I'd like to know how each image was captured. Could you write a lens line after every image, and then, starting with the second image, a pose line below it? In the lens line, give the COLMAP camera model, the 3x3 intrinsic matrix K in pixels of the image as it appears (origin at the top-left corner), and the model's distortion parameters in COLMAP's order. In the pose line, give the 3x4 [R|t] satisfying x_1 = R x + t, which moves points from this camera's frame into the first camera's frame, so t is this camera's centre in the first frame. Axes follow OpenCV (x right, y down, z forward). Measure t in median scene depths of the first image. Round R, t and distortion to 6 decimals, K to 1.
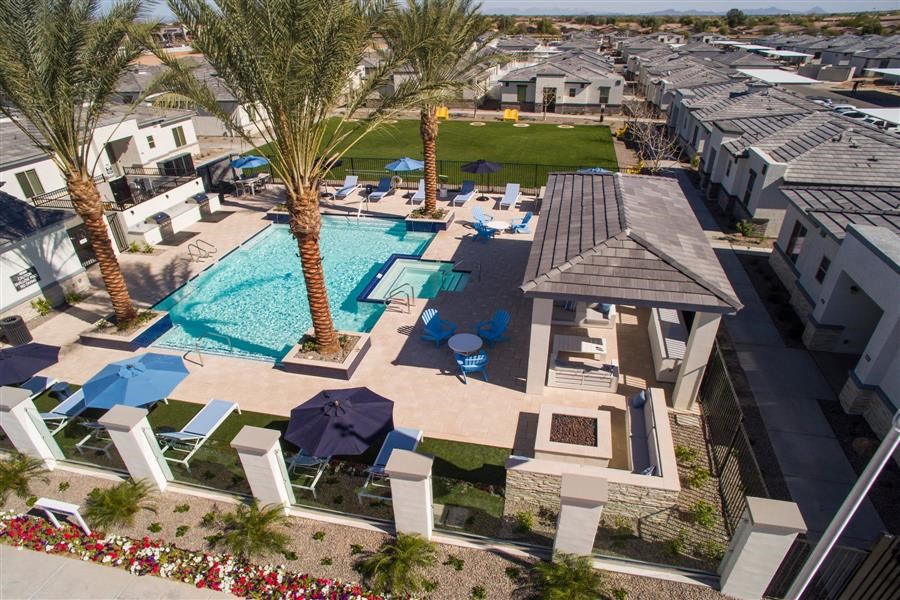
lens RADIAL K [[497.5, 0, 464.8], [0, 497.5, 301.3], [0, 0, 1]] dist [-0.088209, 0.049056]
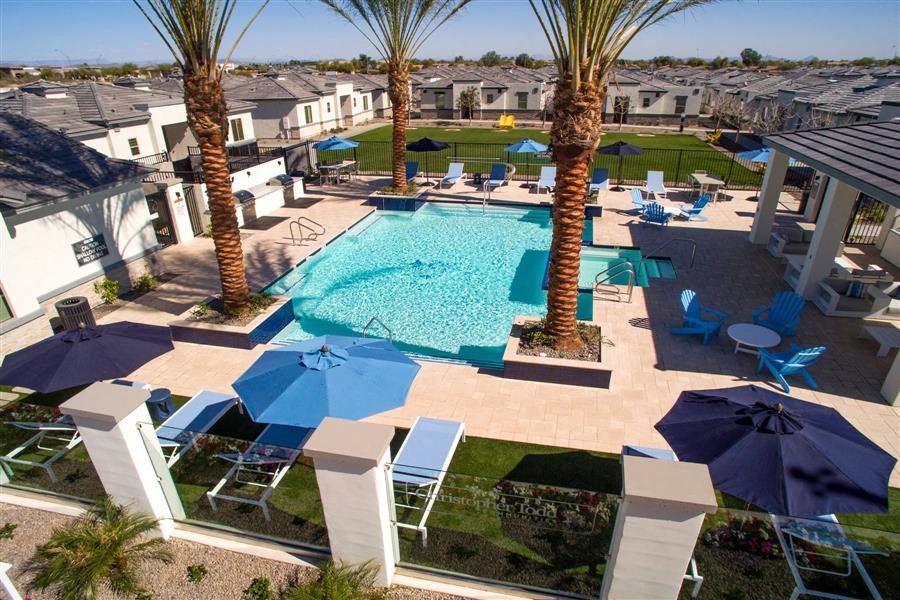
lens RADIAL K [[497.5, 0, 464.8], [0, 497.5, 301.3], [0, 0, 1]] dist [-0.088209, 0.049056]
pose [[0.999985, 0.004871, -0.002494, -0.256666], [-0.005055, 0.996790, -0.079903, 0.059790], [0.002096, 0.079914, 0.996800, 0.210205]]
